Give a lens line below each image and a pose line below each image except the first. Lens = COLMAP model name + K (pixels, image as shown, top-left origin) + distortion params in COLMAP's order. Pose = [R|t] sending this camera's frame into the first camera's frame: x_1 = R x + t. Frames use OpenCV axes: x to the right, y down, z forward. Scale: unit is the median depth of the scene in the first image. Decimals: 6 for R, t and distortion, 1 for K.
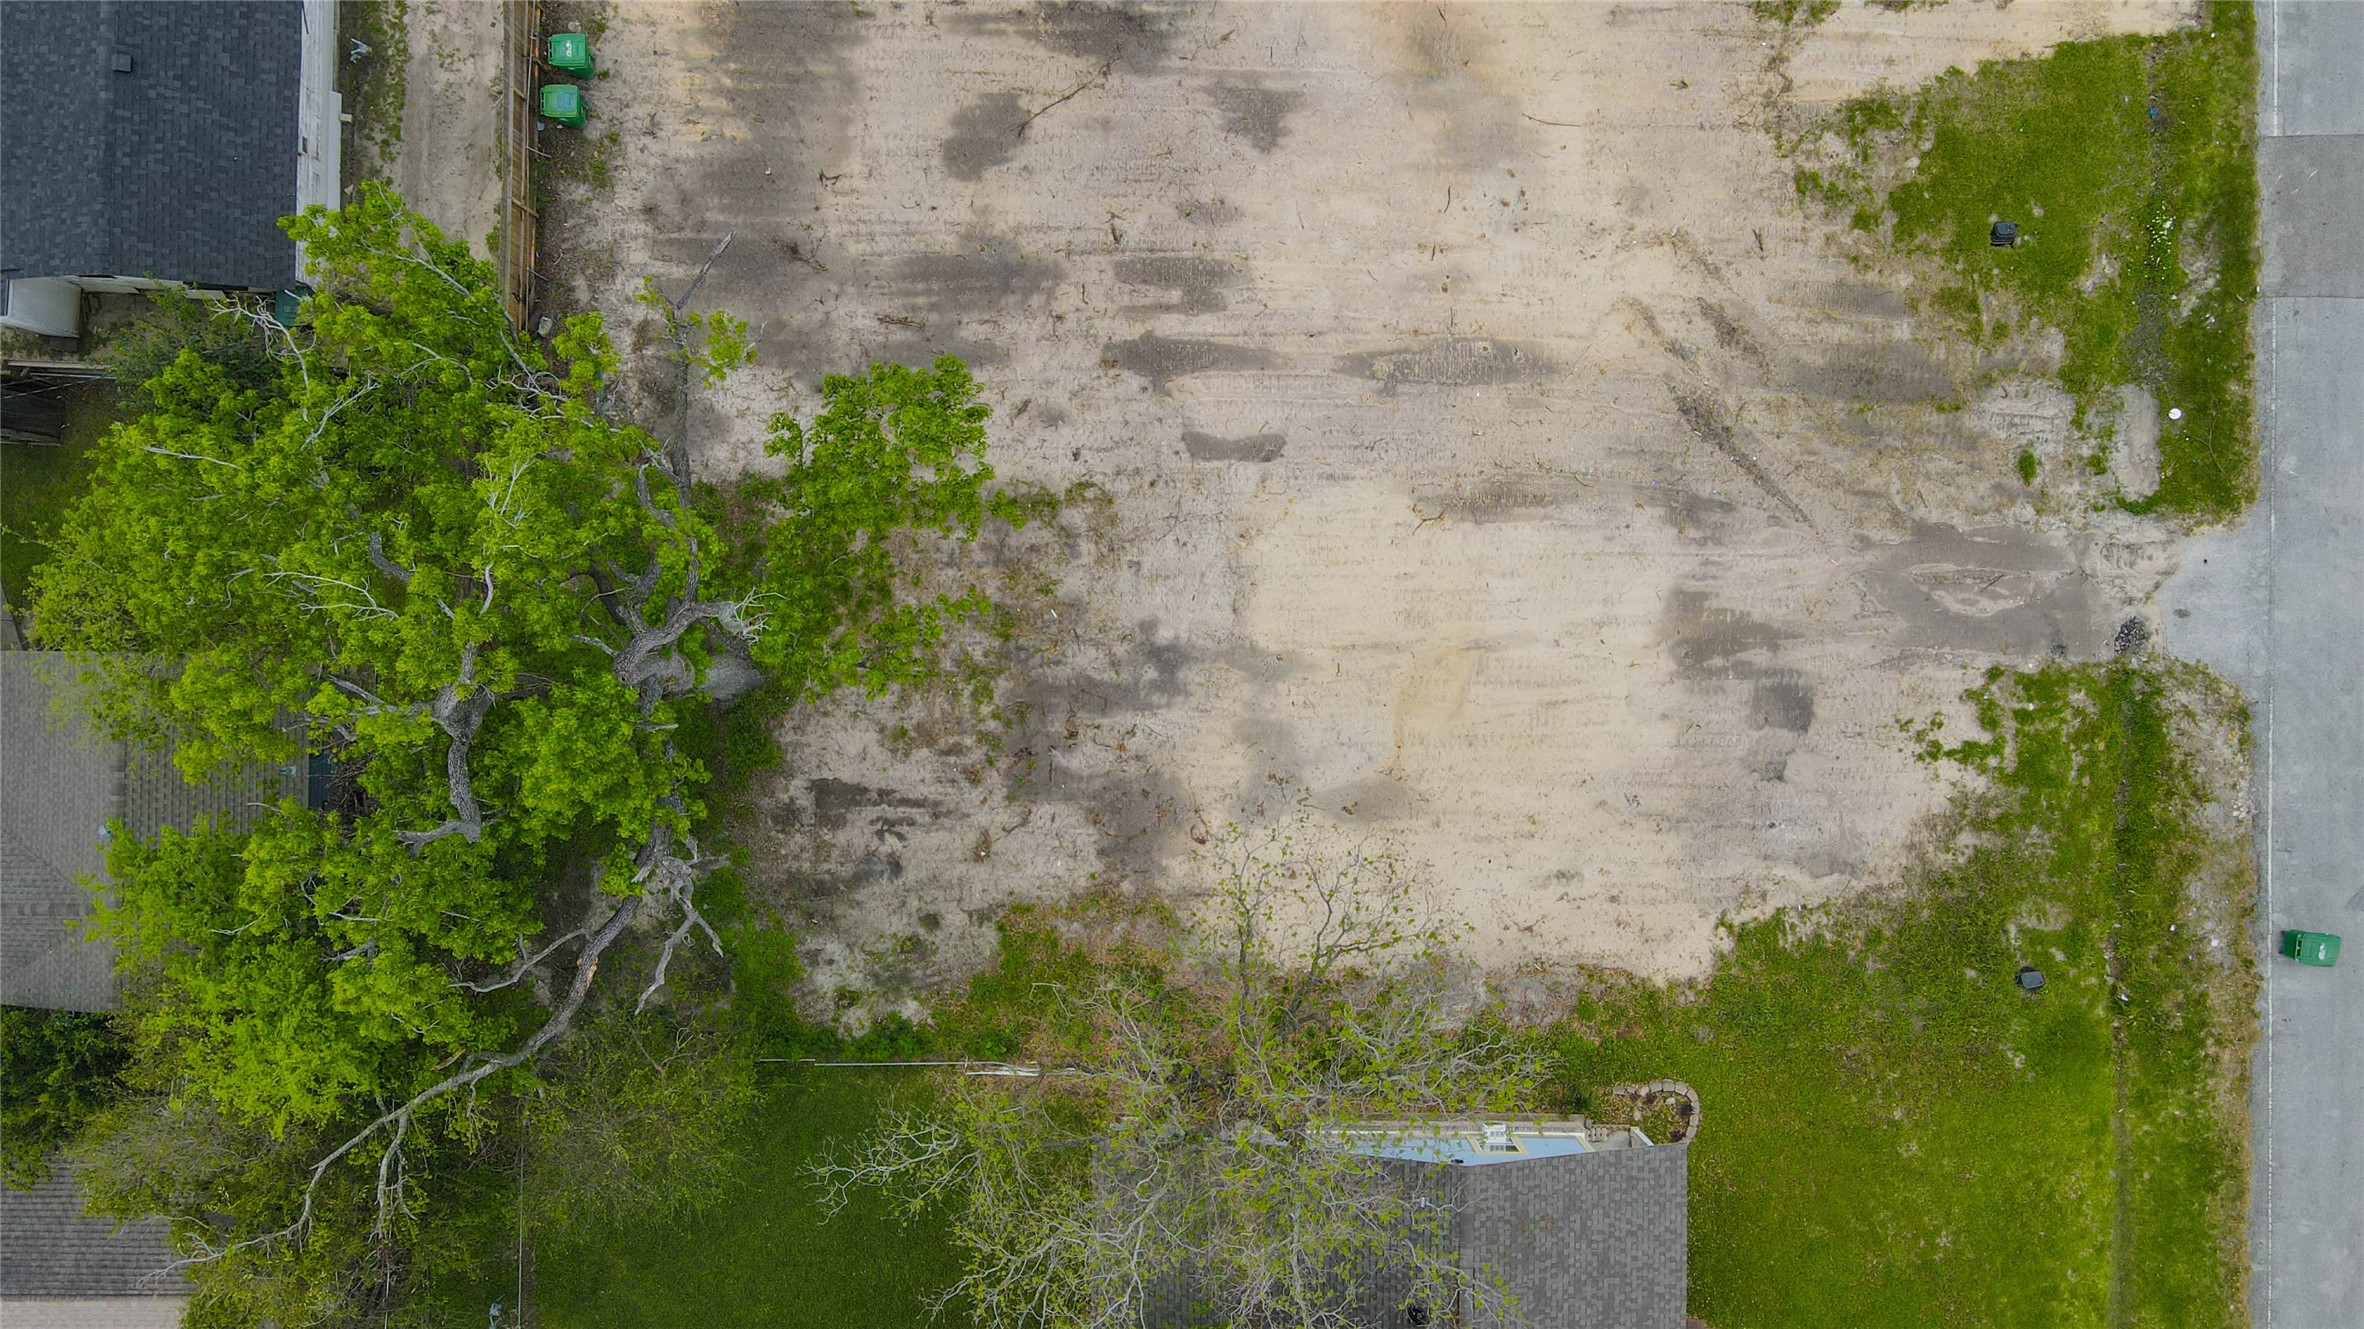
lens RADIAL K [[1767.7, 0, 1162.2], [0, 1767.7, 668.1], [0, 0, 1]] dist [-0.010885, 0.039486]
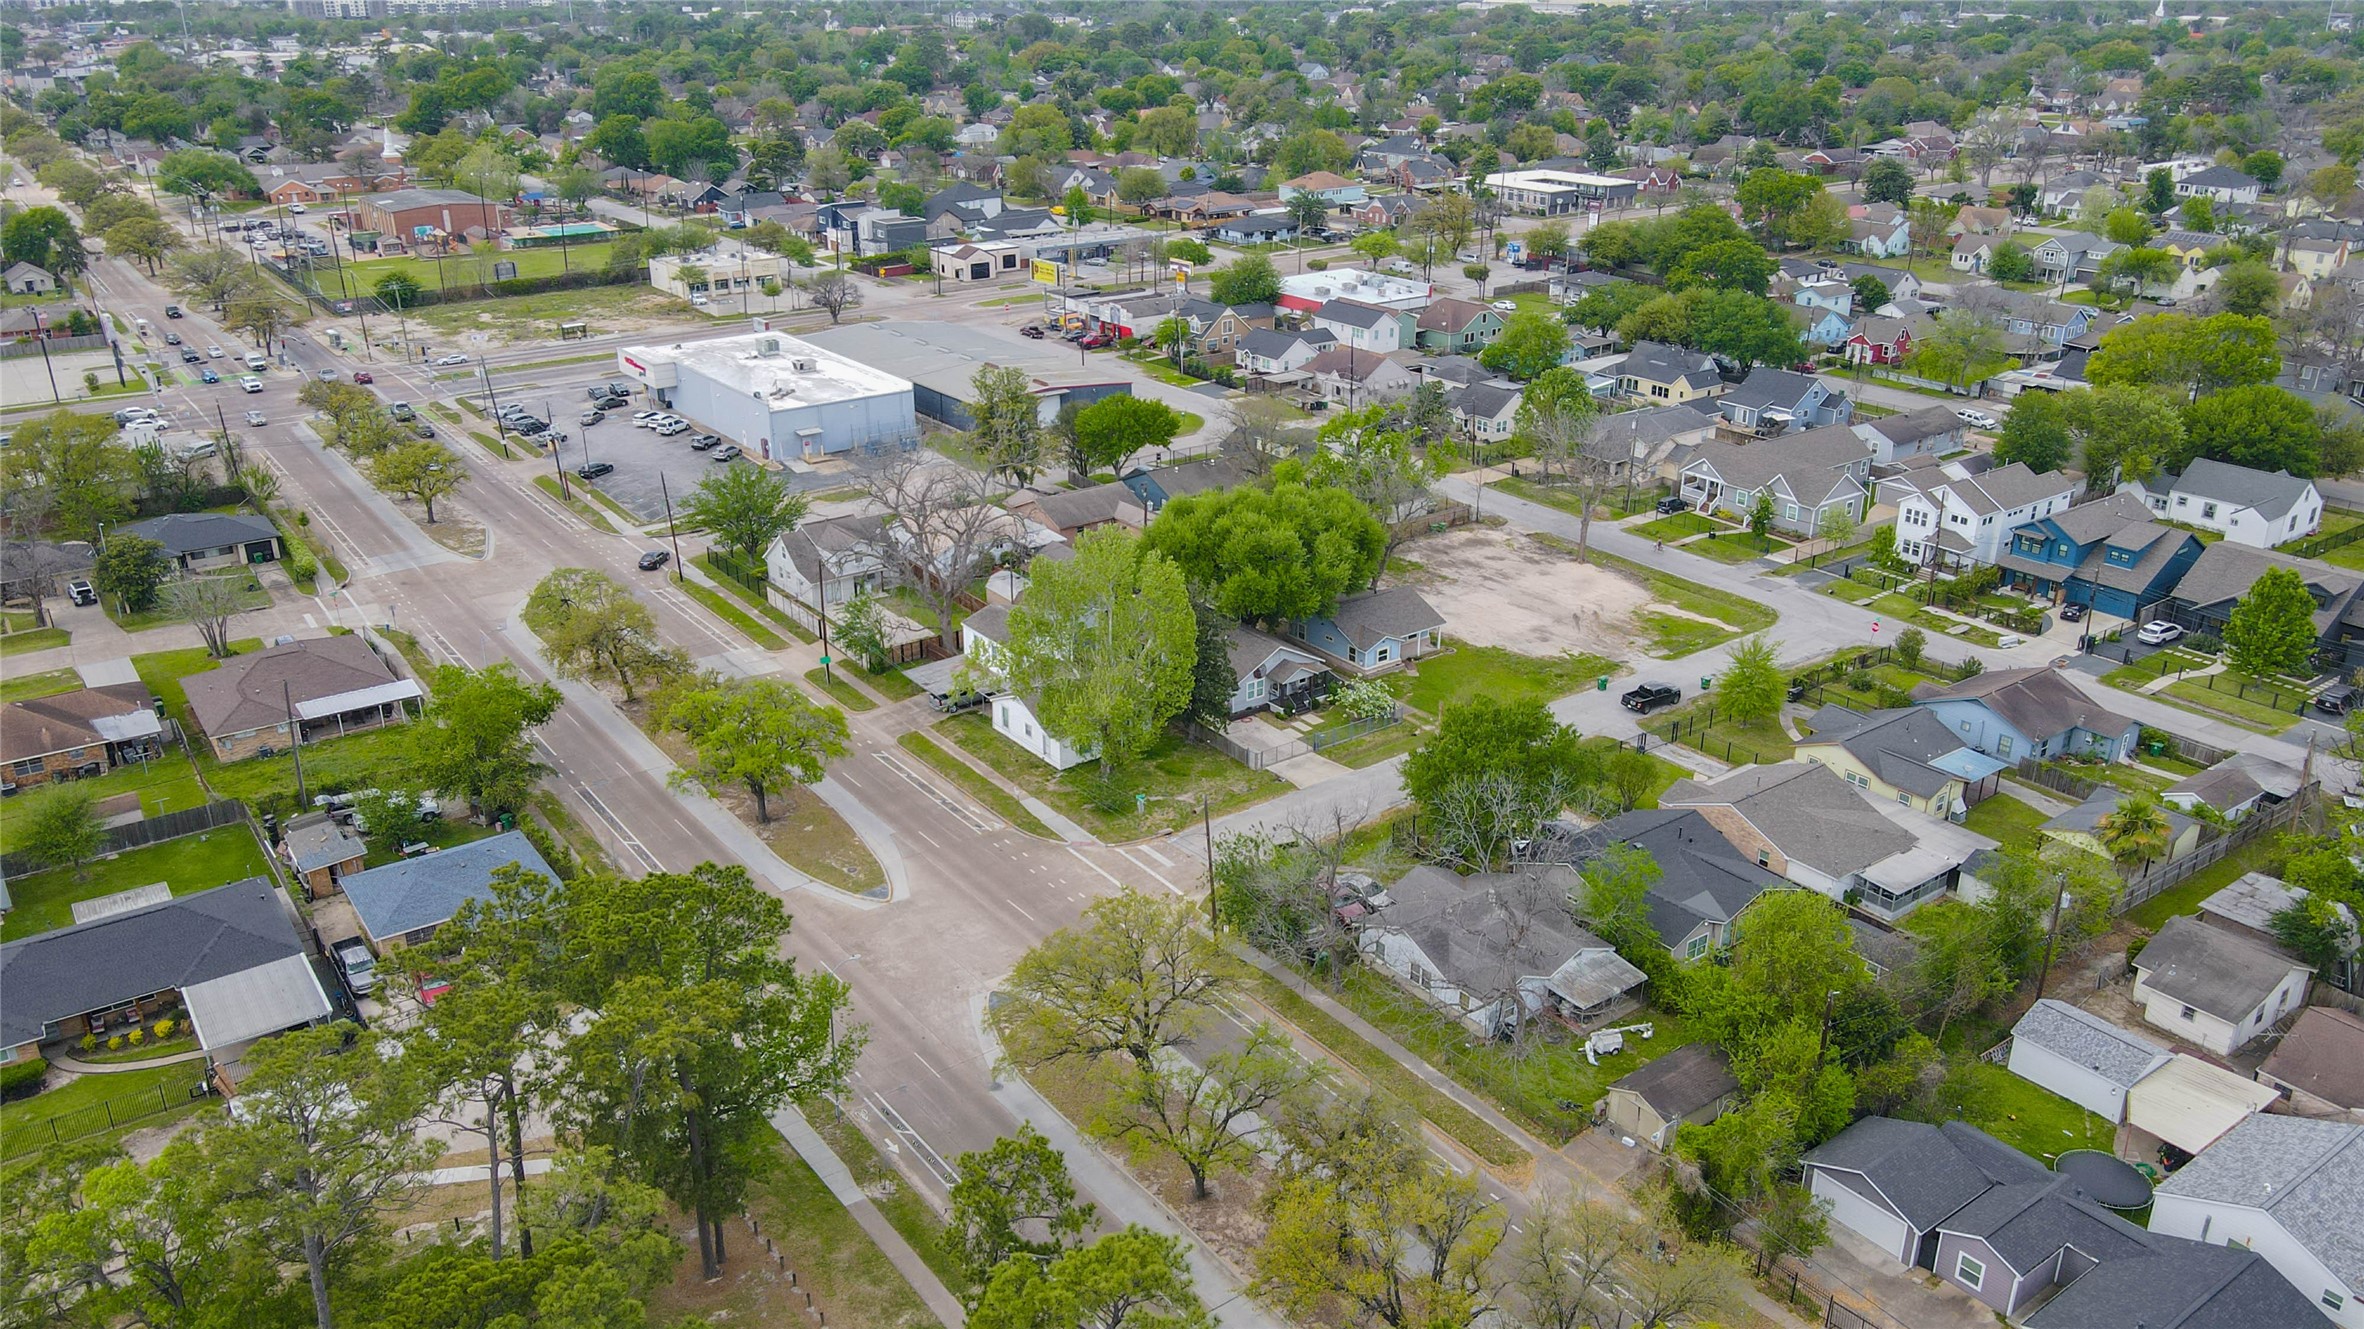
lens RADIAL K [[1767.7, 0, 1182.4], [0, 1767.7, 671.0], [0, 0, 1]] dist [-0.010885, 0.039486]
pose [[0.603437, 0.299735, -0.738934, 2.793041], [-0.797411, 0.226567, -0.559288, 2.874073], [-0.000220, 0.926729, 0.375731, -0.408598]]
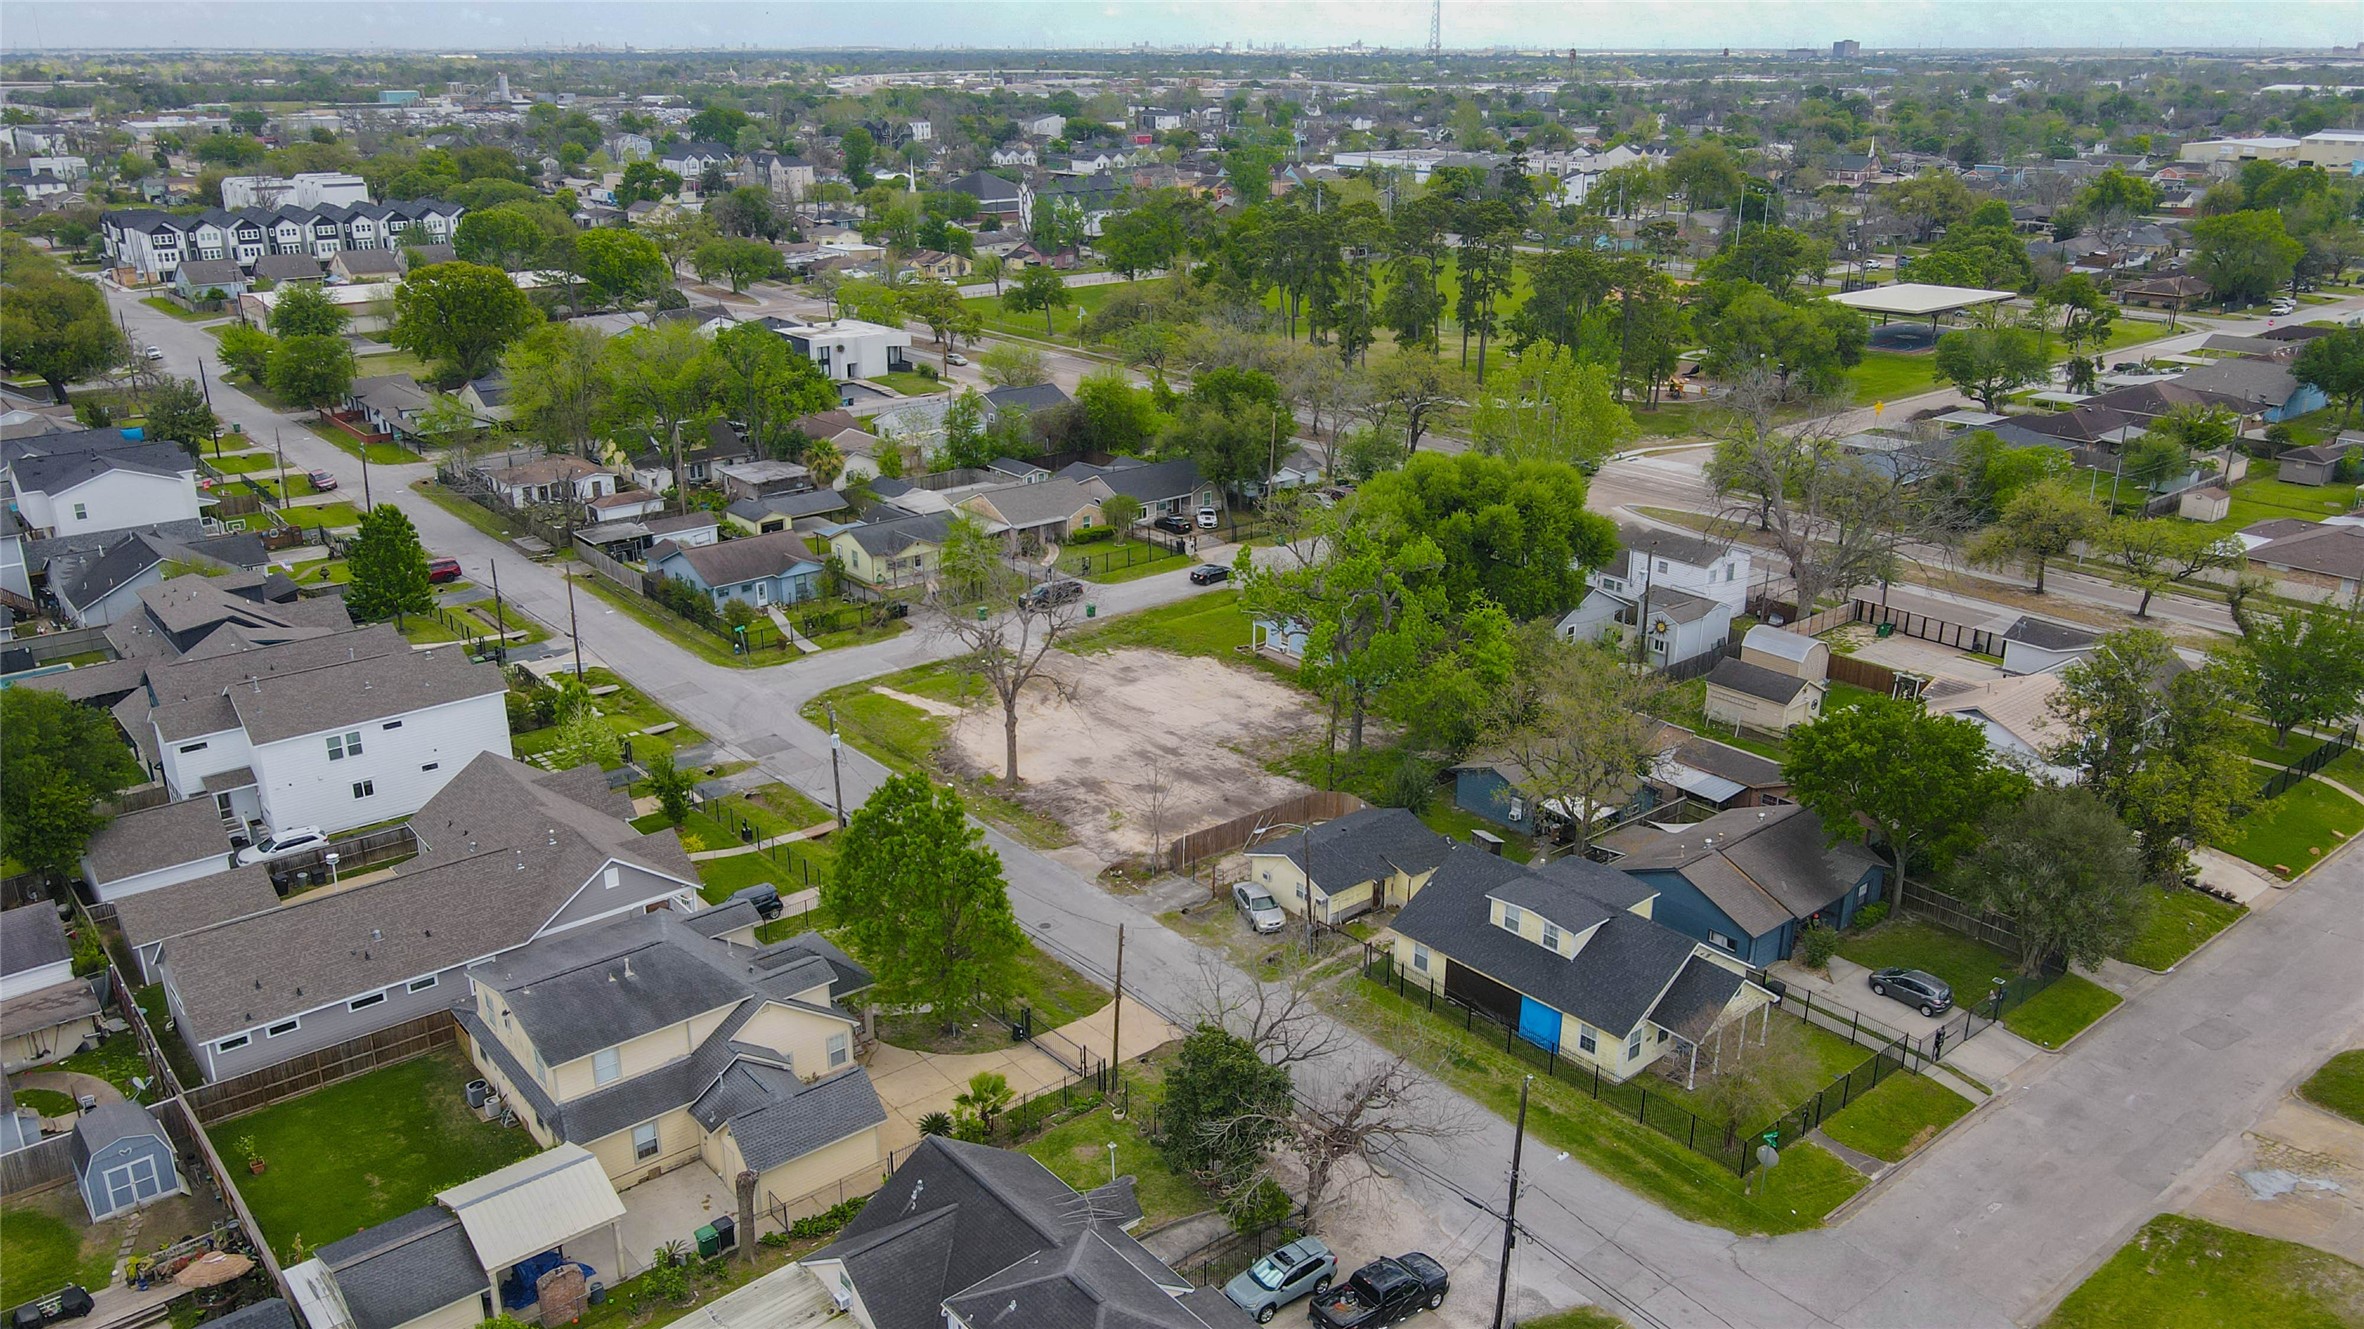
lens RADIAL K [[1767.7, 0, 1182.9], [0, 1767.7, 653.0], [0, 0, 1]] dist [-0.010885, 0.039486]
pose [[-0.650416, -0.250637, 0.717035, -2.044948], [0.759578, -0.215086, 0.613824, -1.895840], [0.000377, 0.943885, 0.330274, -0.105258]]
